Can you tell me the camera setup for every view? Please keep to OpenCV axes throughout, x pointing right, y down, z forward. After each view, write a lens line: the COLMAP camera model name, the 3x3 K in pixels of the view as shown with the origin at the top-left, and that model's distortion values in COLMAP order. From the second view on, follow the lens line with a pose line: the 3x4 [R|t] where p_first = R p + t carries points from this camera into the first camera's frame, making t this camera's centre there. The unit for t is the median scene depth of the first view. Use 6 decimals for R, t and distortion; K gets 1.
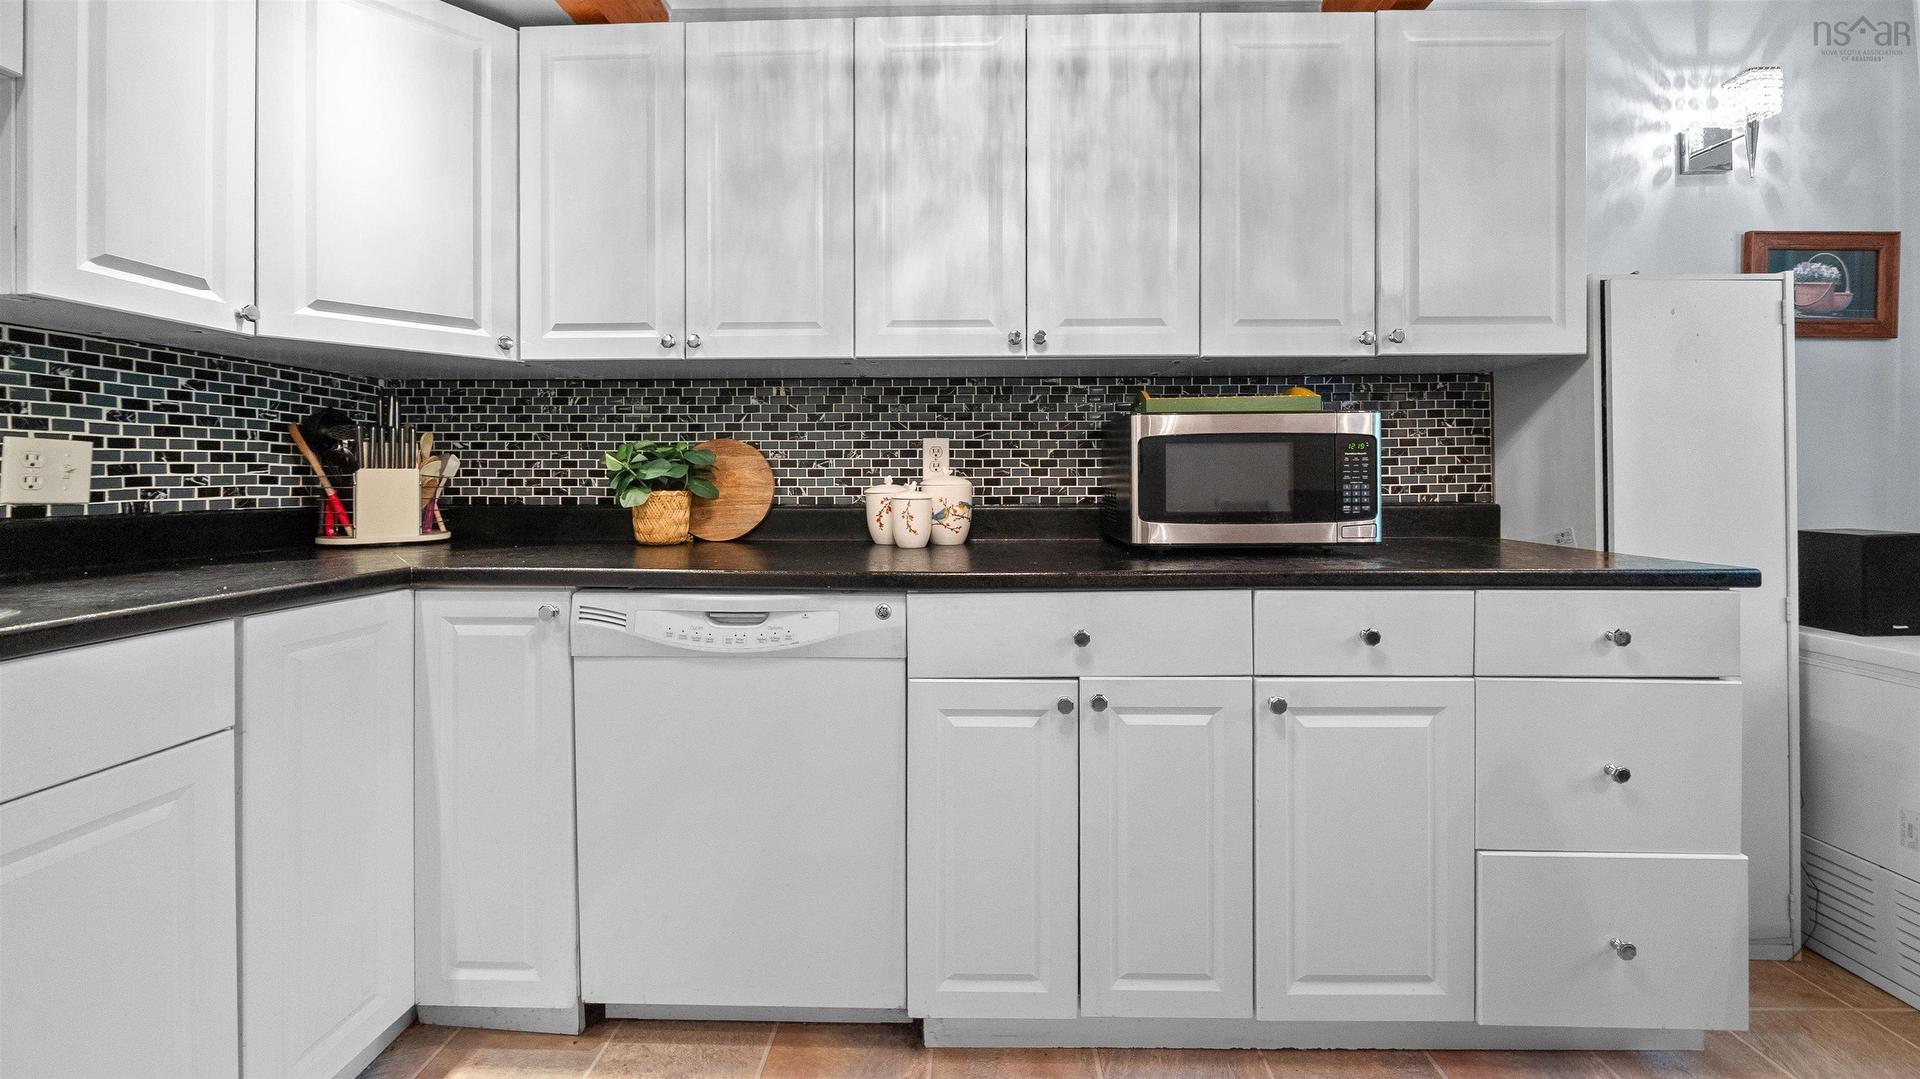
lens RADIAL K [[682.9, 0, 962.3], [0, 682.9, 477.2], [0, 0, 1]] dist [-0.000465, -0.000200]
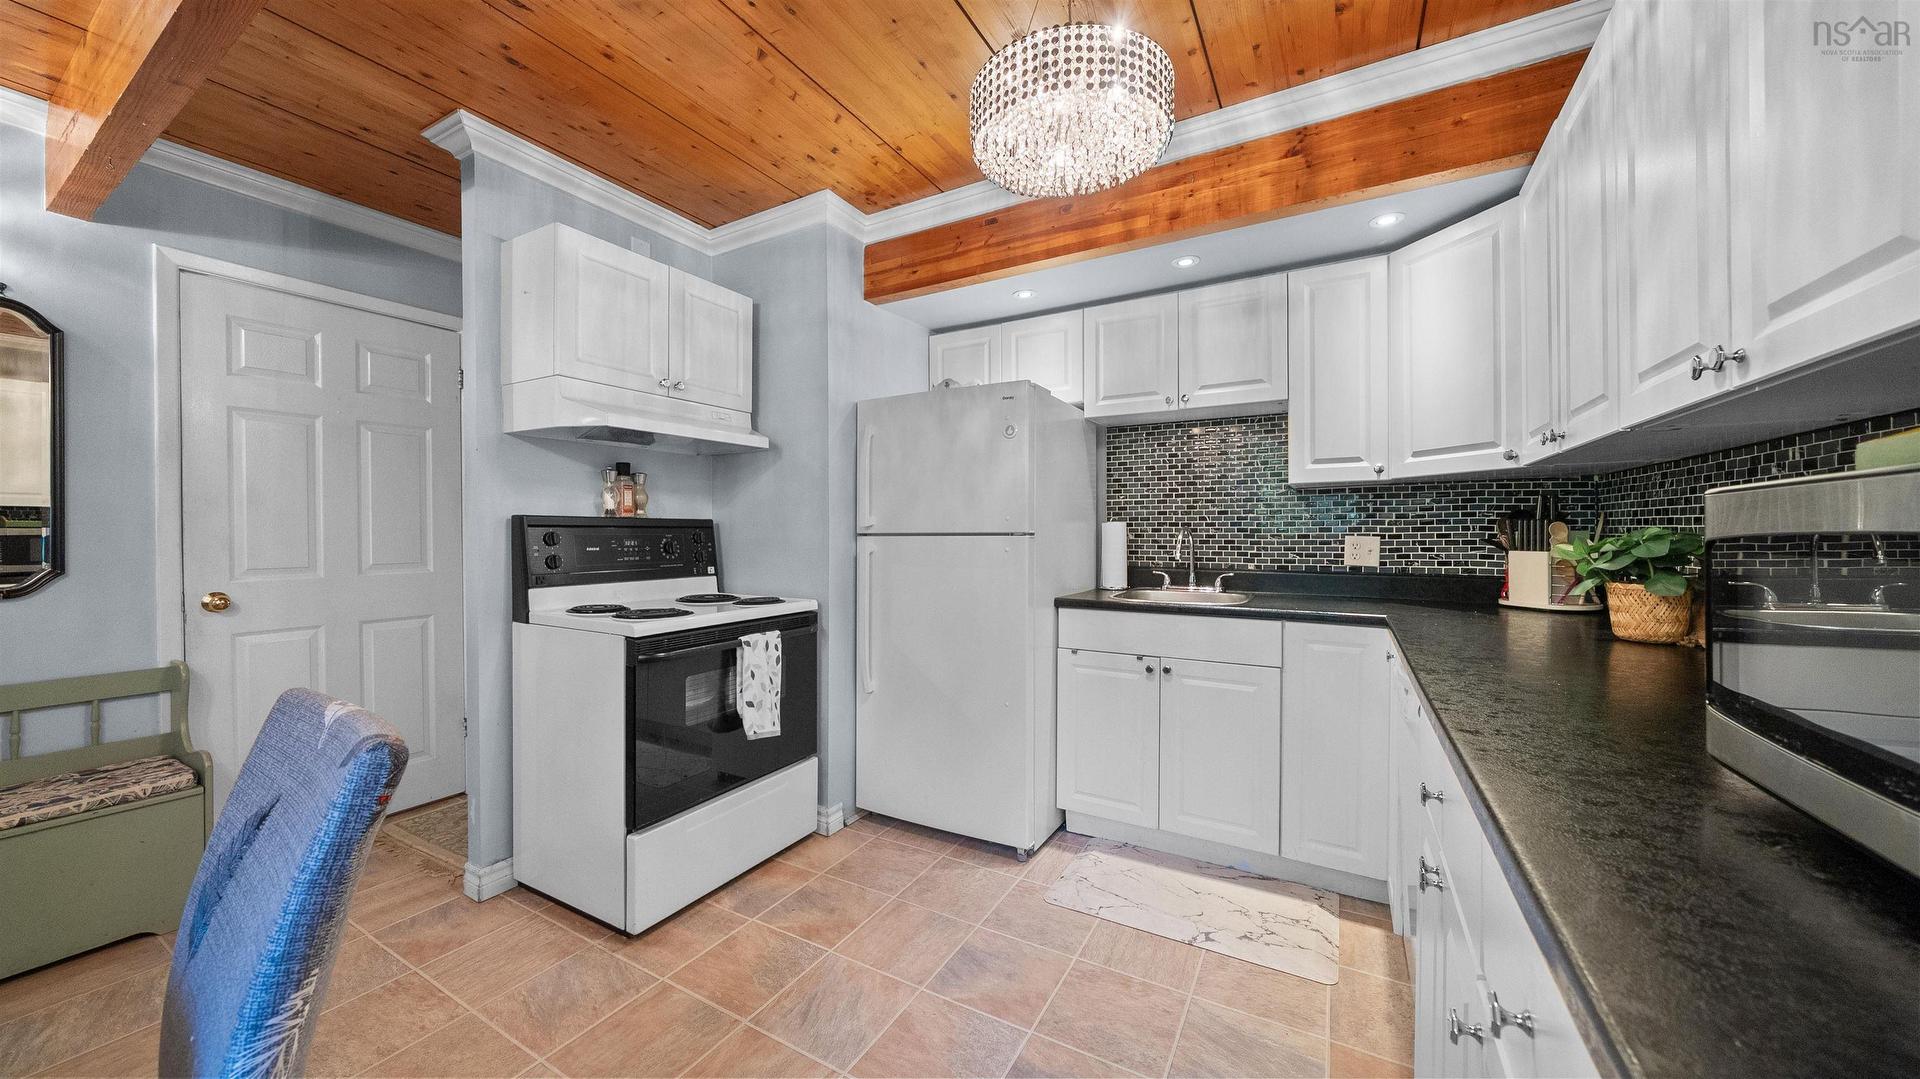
lens RADIAL K [[660.0, 0, 960.0], [0, 660.0, 539.5], [0, 0, 1]] dist [-0.004698, -0.000240]
pose [[-0.481967, 0.015444, -0.876053, 0.868277], [0.007407, 0.999881, 0.013552, -0.065209], [0.876158, 0.000043, -0.482024, 0.696073]]
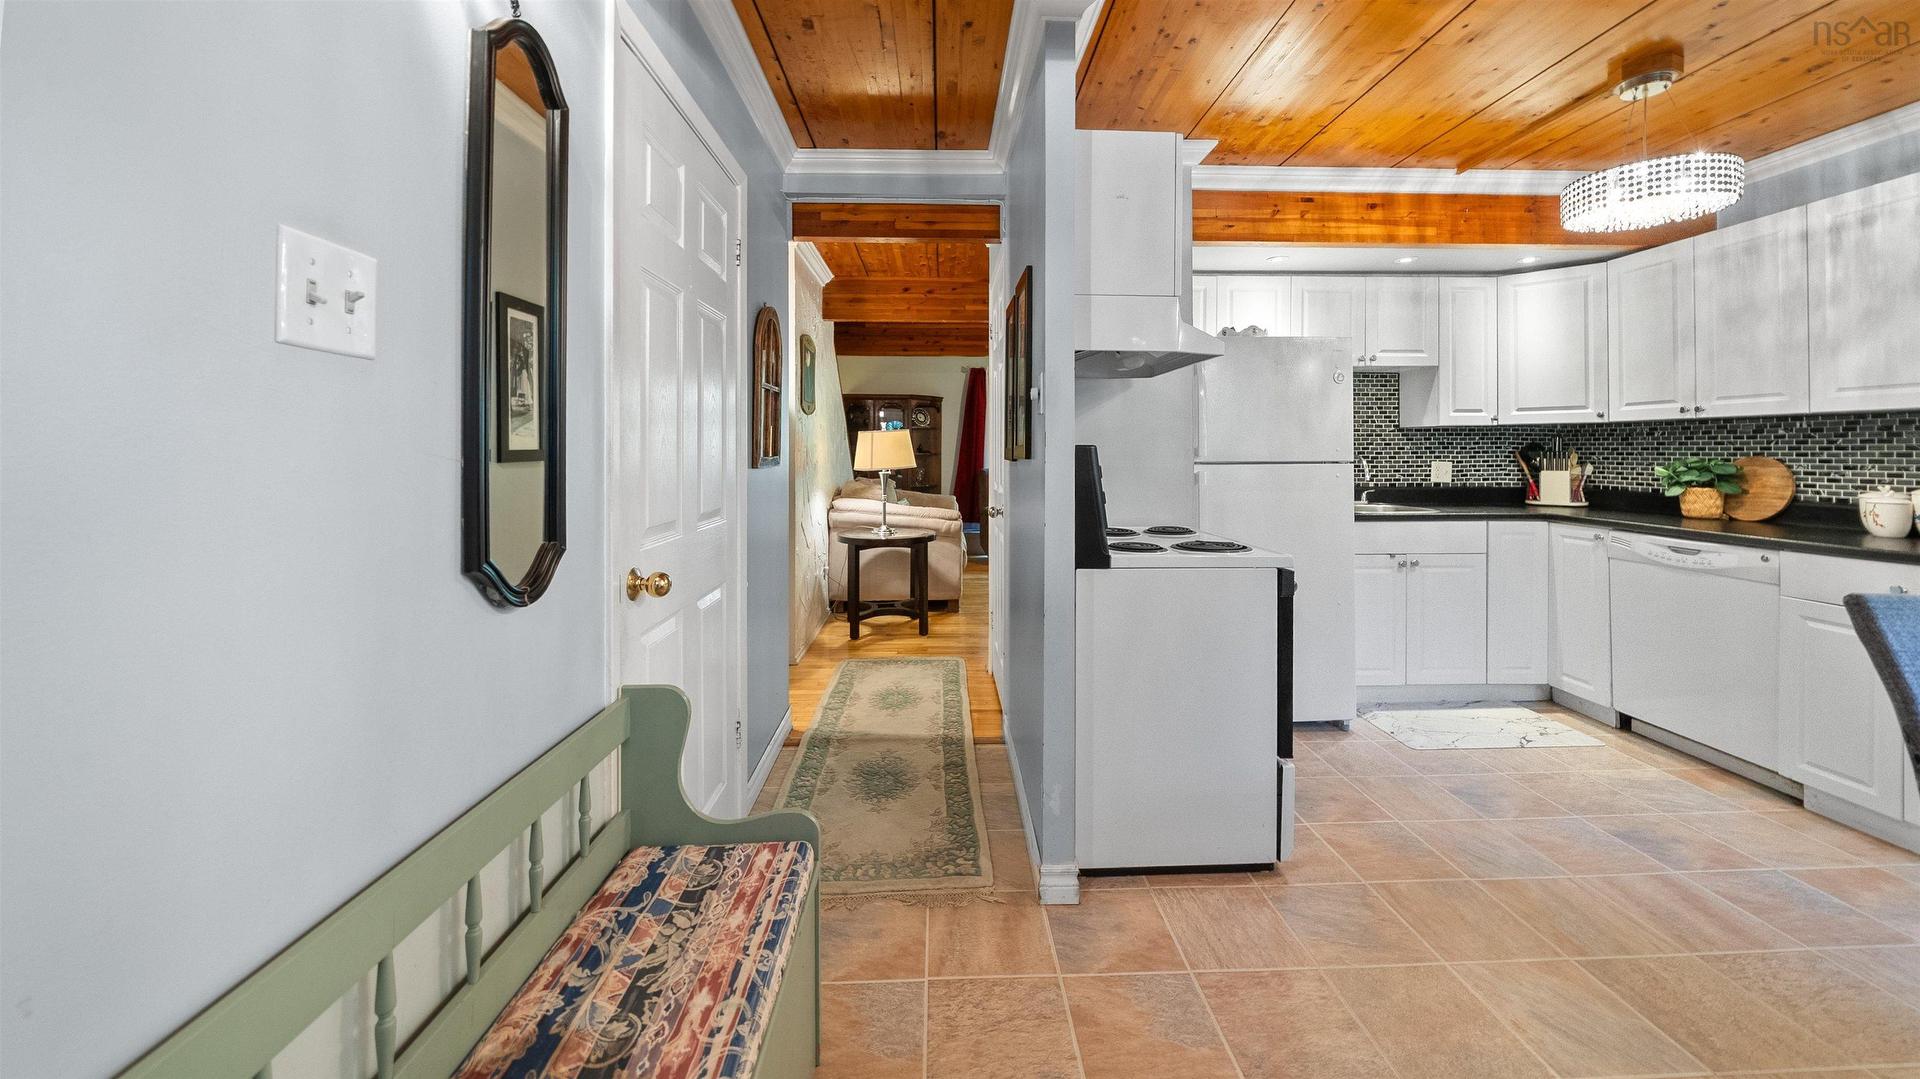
lens RADIAL K [[693.7, 0, 962.3], [0, 693.7, 454.3], [0, 0, 1]] dist [-0.000847, -0.000104]
pose [[0.055533, 0.005709, -0.998441, 1.358203], [0.006195, 0.999962, 0.006062, -0.097388], [0.998438, -0.006522, 0.055496, -1.088053]]
